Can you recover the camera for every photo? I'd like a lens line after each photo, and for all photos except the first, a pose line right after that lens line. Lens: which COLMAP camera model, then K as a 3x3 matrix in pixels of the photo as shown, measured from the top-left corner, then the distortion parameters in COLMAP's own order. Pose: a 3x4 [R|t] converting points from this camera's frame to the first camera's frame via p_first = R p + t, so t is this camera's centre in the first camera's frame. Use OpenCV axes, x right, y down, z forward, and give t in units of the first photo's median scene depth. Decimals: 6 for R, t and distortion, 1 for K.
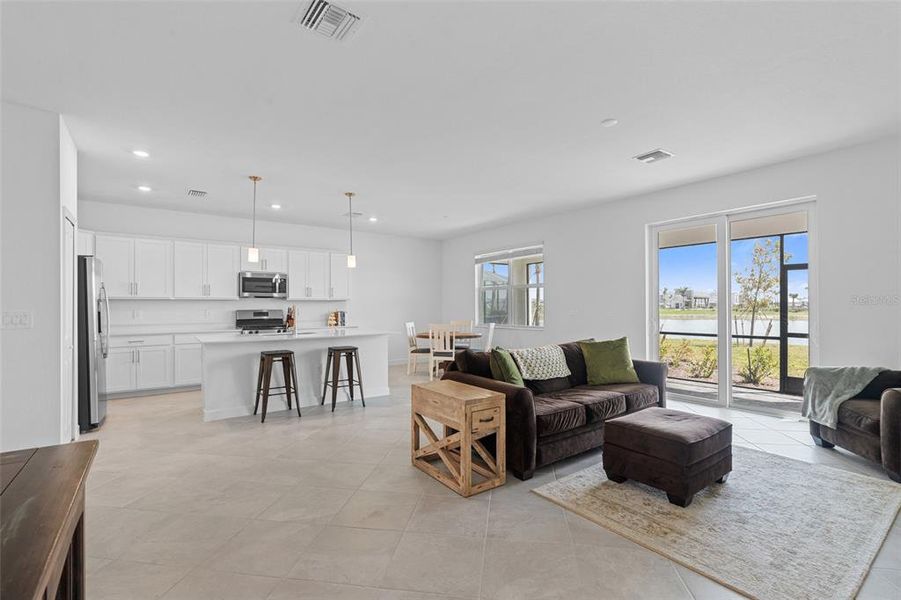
lens RADIAL K [[403.6, 0, 449.5], [0, 403.6, 306.6], [0, 0, 1]] dist [-0.007548, 0.002828]
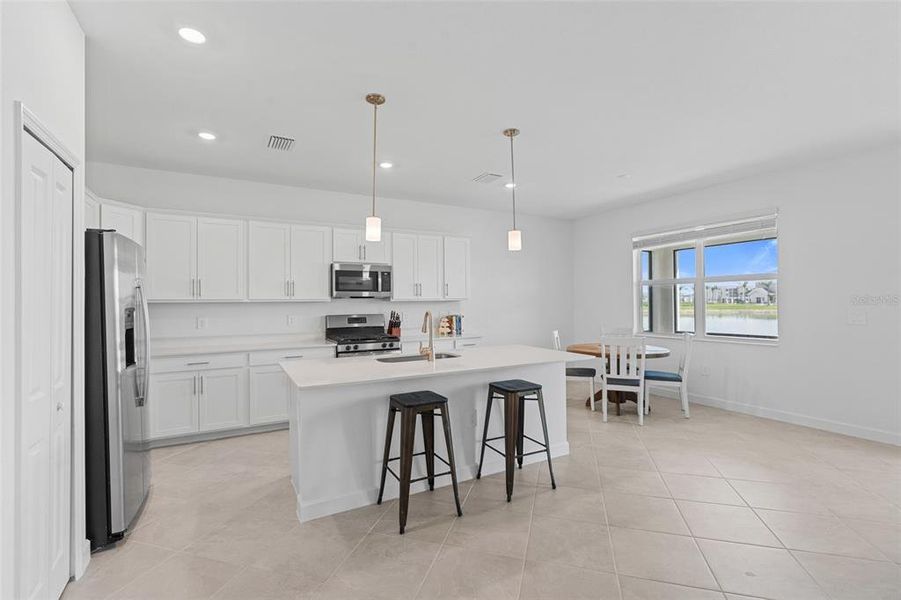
lens RADIAL K [[403.6, 0, 448.8], [0, 403.6, 301.0], [0, 0, 1]] dist [-0.007548, 0.002828]
pose [[0.990785, -0.005000, -0.135354, -0.212932], [0.004532, 0.999983, -0.003766, -0.014142], [0.135370, 0.003118, 0.990790, 0.307630]]
